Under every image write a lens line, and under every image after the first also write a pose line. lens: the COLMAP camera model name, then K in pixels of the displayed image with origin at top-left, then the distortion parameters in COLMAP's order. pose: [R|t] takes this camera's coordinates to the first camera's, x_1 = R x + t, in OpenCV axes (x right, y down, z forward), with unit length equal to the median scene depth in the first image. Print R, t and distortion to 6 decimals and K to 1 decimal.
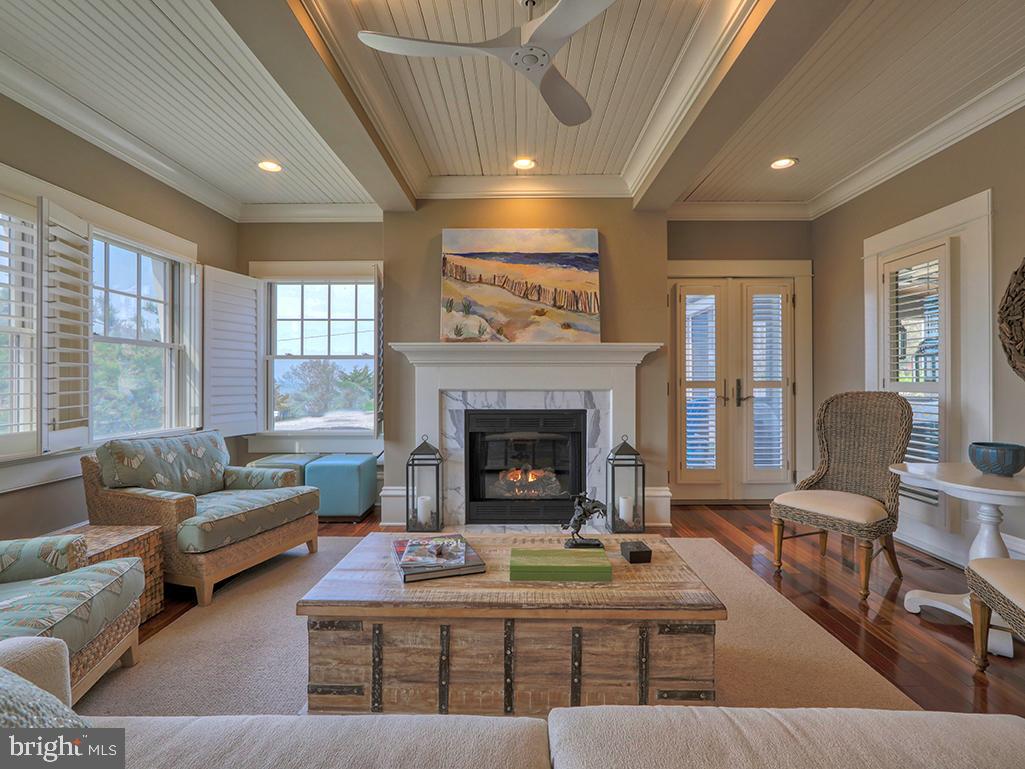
lens RADIAL K [[509.7, 0, 519.5], [0, 509.7, 381.4], [0, 0, 1]] dist [-0.010127, 0.000039]
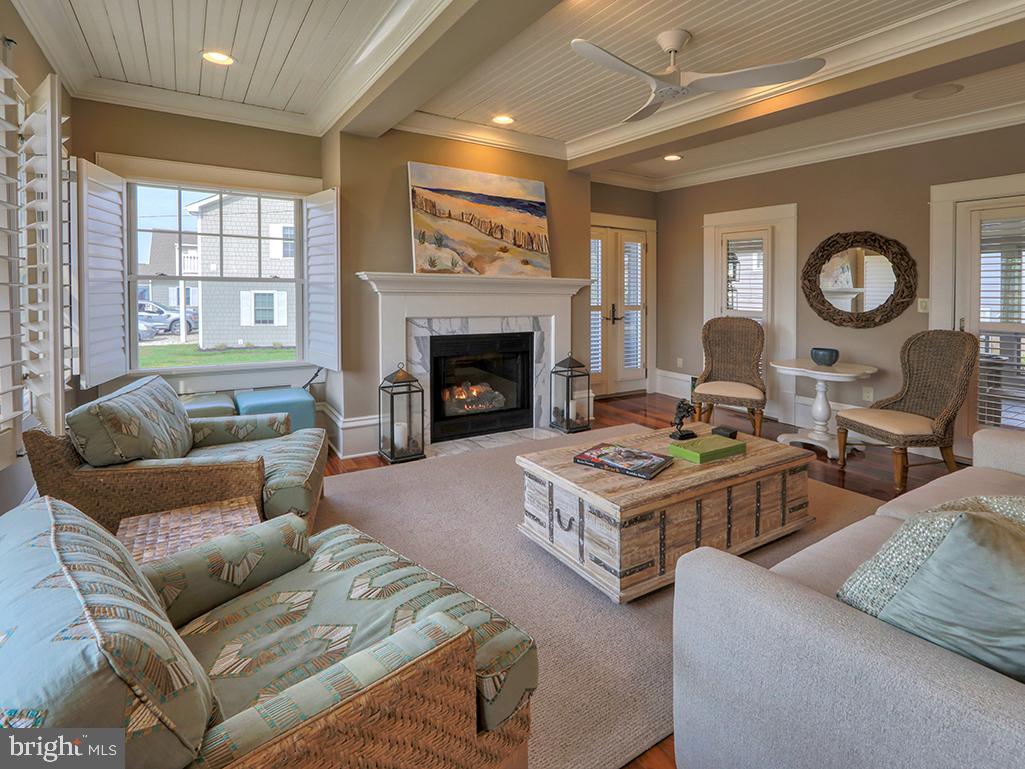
lens RADIAL K [[509.7, 0, 493.7], [0, 509.7, 290.5], [0, 0, 1]] dist [-0.010127, 0.000039]
pose [[0.842517, 0.001885, 0.538667, -0.582366], [-0.009261, 0.999897, 0.010987, -0.053754], [-0.538591, -0.014246, 0.842447, 0.040462]]
